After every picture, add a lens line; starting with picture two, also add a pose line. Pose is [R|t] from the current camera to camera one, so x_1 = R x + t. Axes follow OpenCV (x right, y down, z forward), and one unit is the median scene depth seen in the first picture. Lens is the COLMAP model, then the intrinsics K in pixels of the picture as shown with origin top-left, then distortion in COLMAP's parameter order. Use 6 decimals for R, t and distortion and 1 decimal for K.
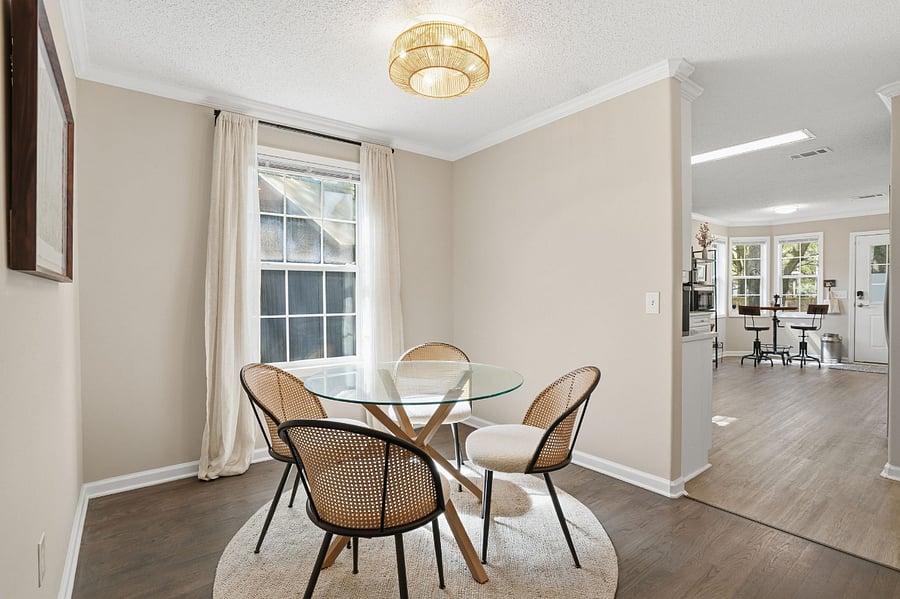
lens RADIAL K [[430.8, 0, 449.4], [0, 430.8, 298.5], [0, 0, 1]] dist [-0.006834, -0.000111]
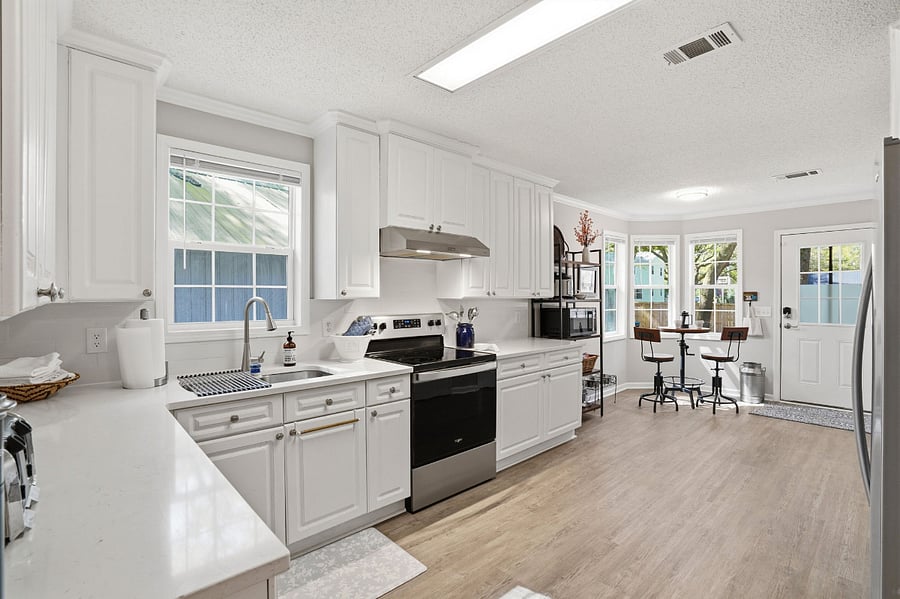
lens RADIAL K [[430.8, 0, 449.8], [0, 430.8, 293.5], [0, 0, 1]] dist [-0.006834, -0.000111]
pose [[0.994282, 0.006185, 0.106606, 0.280020], [-0.004906, 0.999913, -0.012260, -0.029795], [-0.106672, 0.011667, 0.994226, 0.303361]]
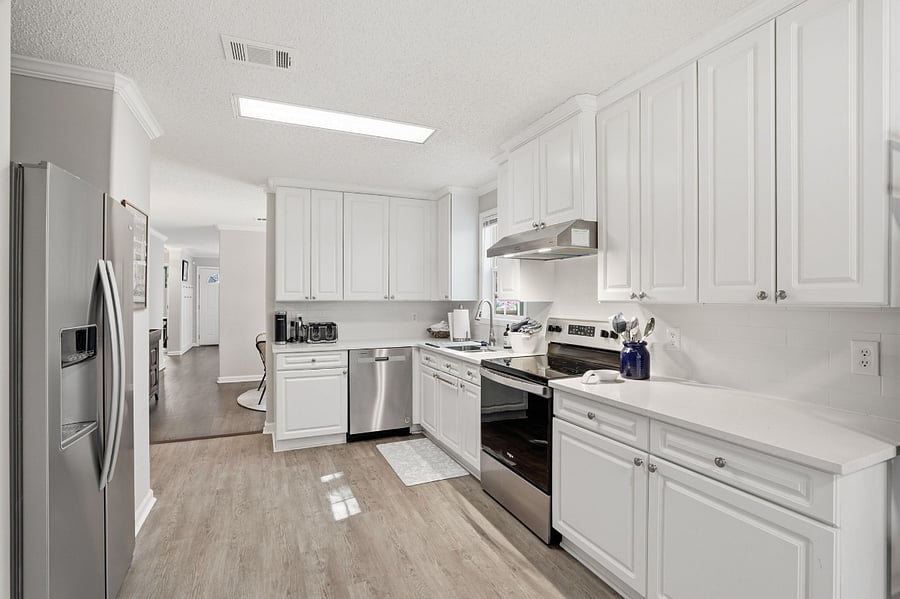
lens RADIAL K [[423.5, 0, 446.2], [0, 423.5, 299.1], [0, 0, 1]] dist [-0.014378, 0.000011]
pose [[-0.228676, 0.002543, -0.973499, 0.618232], [-0.012519, 0.999906, 0.005552, -0.032259], [0.973422, 0.013456, -0.228622, 0.651486]]
